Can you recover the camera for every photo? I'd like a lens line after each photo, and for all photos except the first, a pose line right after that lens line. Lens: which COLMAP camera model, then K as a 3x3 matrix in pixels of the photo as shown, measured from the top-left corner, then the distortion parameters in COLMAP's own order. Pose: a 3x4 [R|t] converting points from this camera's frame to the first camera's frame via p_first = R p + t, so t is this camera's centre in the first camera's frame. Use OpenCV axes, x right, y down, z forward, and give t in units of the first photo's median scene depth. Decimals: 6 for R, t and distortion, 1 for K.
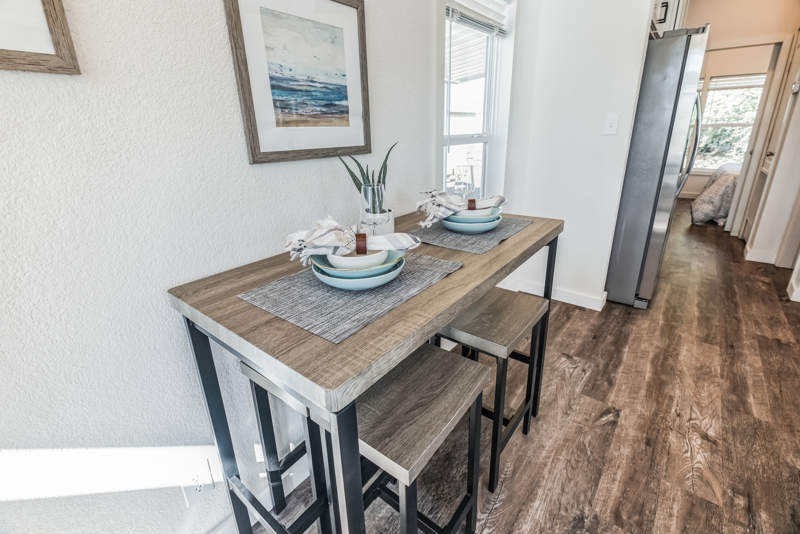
lens RADIAL K [[348.5, 0, 394.7], [0, 348.5, 256.1], [0, 0, 1]] dist [0.022039, -0.017417]
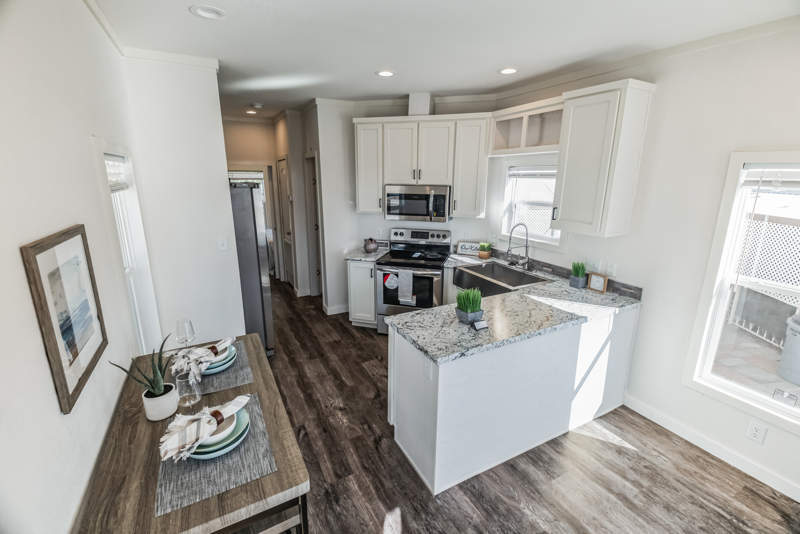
lens RADIAL K [[348.5, 0, 394.7], [0, 348.5, 256.1], [0, 0, 1]] dist [0.022039, -0.017417]
pose [[0.377429, -0.178310, 0.908709, -0.635679], [0.290115, 0.954656, 0.066828, -0.349440], [-0.879421, 0.238408, 0.412045, -0.268073]]
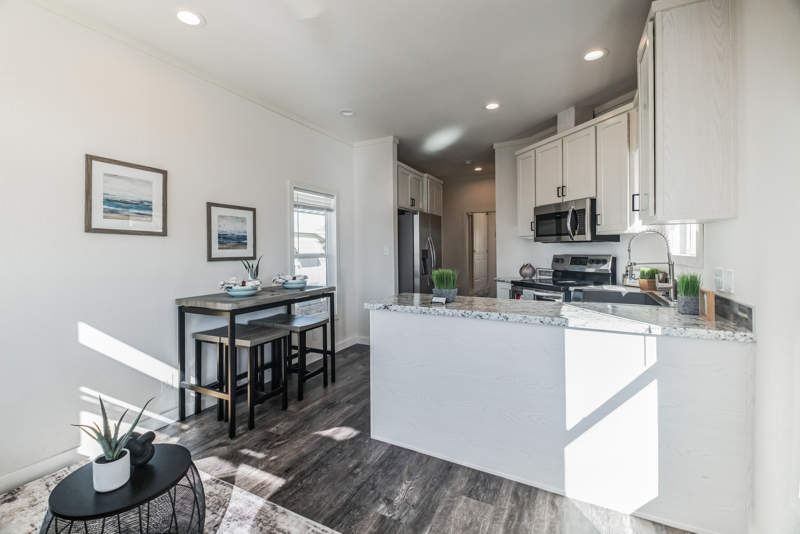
lens RADIAL K [[348.5, 0, 394.7], [0, 348.5, 256.1], [0, 0, 1]] dist [0.022039, -0.017417]
pose [[0.978499, 0.019332, 0.205345, 0.371738], [0.048091, 0.946771, -0.318294, 0.501946], [-0.200568, 0.321326, 0.925485, -1.456486]]
